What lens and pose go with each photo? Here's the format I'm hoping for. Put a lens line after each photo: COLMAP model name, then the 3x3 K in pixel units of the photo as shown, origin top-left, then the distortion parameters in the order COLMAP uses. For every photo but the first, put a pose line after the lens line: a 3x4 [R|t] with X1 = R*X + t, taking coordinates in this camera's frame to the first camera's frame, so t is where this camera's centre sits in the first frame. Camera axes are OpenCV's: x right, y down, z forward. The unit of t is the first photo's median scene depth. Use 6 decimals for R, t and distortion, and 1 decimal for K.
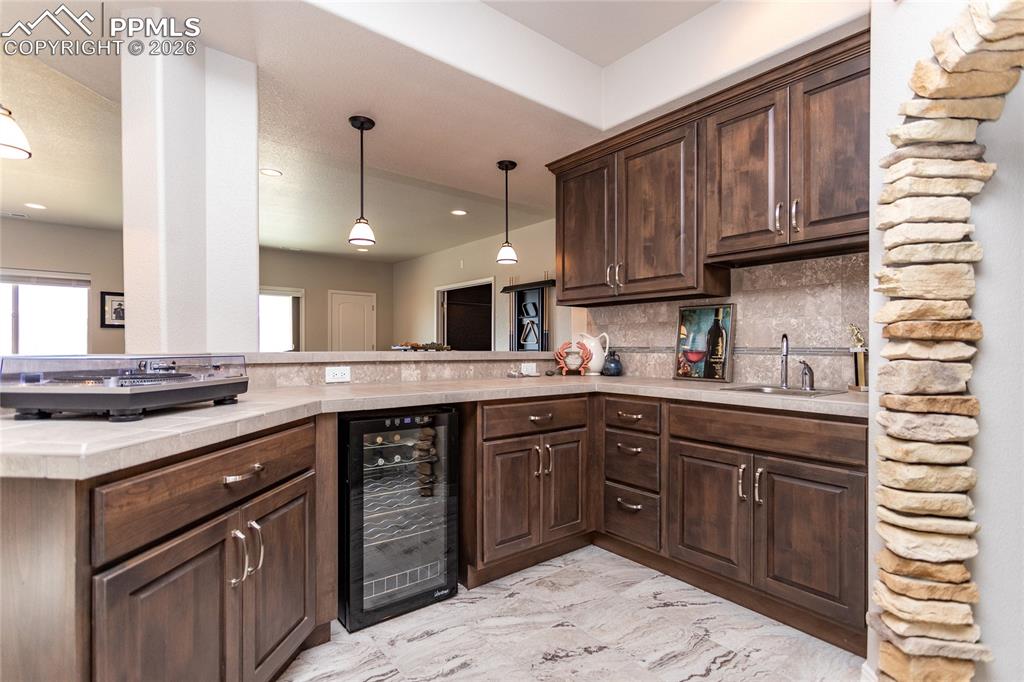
lens RADIAL K [[488.4, 0, 518.0], [0, 488.4, 349.4], [0, 0, 1]] dist [0.001588, 0.000286]
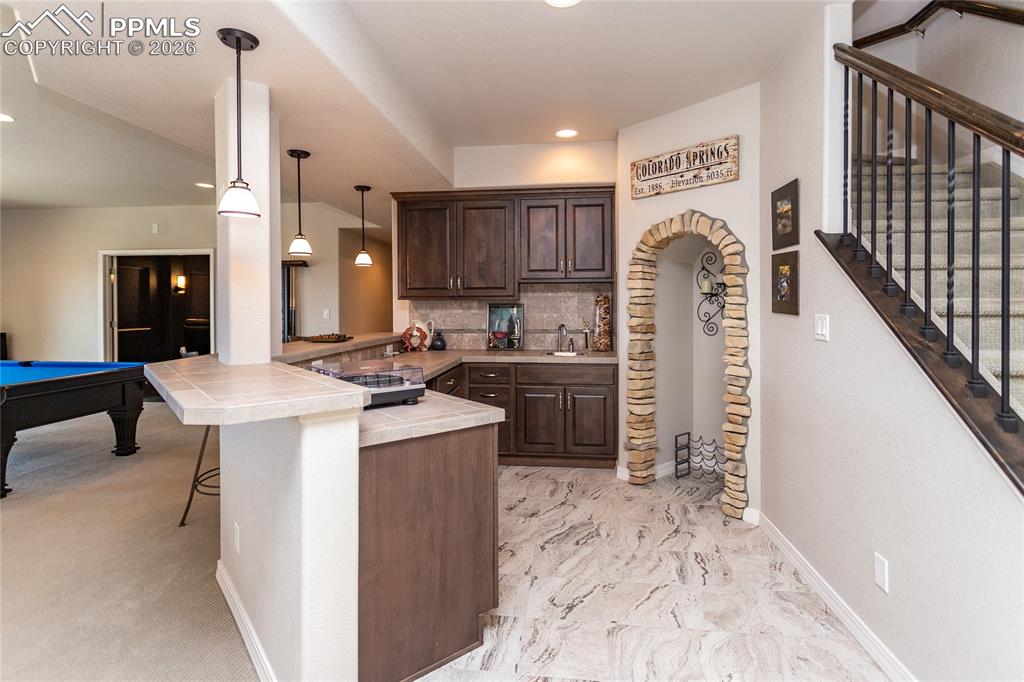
lens RADIAL K [[499.5, 0, 511.2], [0, 499.5, 308.6], [0, 0, 1]] dist [0.000487, 0.000512]
pose [[0.717693, -0.014086, 0.696217, -0.798606], [0.011700, 0.999898, 0.008170, -0.091117], [-0.696261, 0.002282, 0.717785, -0.230282]]
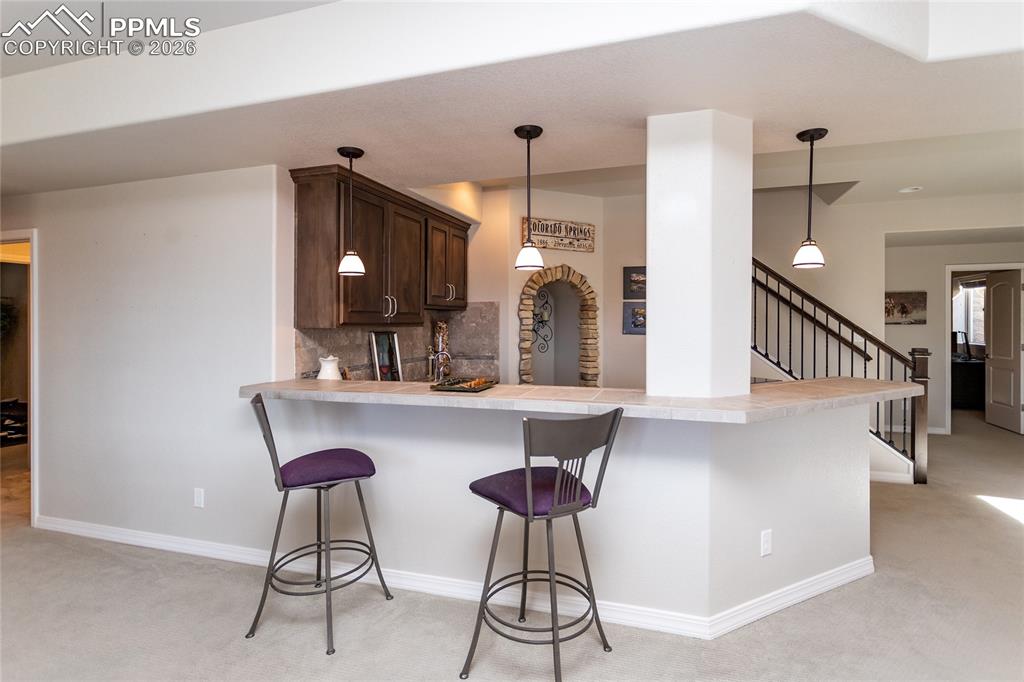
lens RADIAL K [[524.2, 0, 509.3], [0, 524.2, 320.6], [0, 0, 1]] dist [0.004222, 0.000527]
pose [[-0.533358, -0.000516, 0.845890, -1.087981], [0.003539, 0.999990, 0.002842, -0.129041], [-0.845882, 0.004509, -0.533350, 1.531159]]
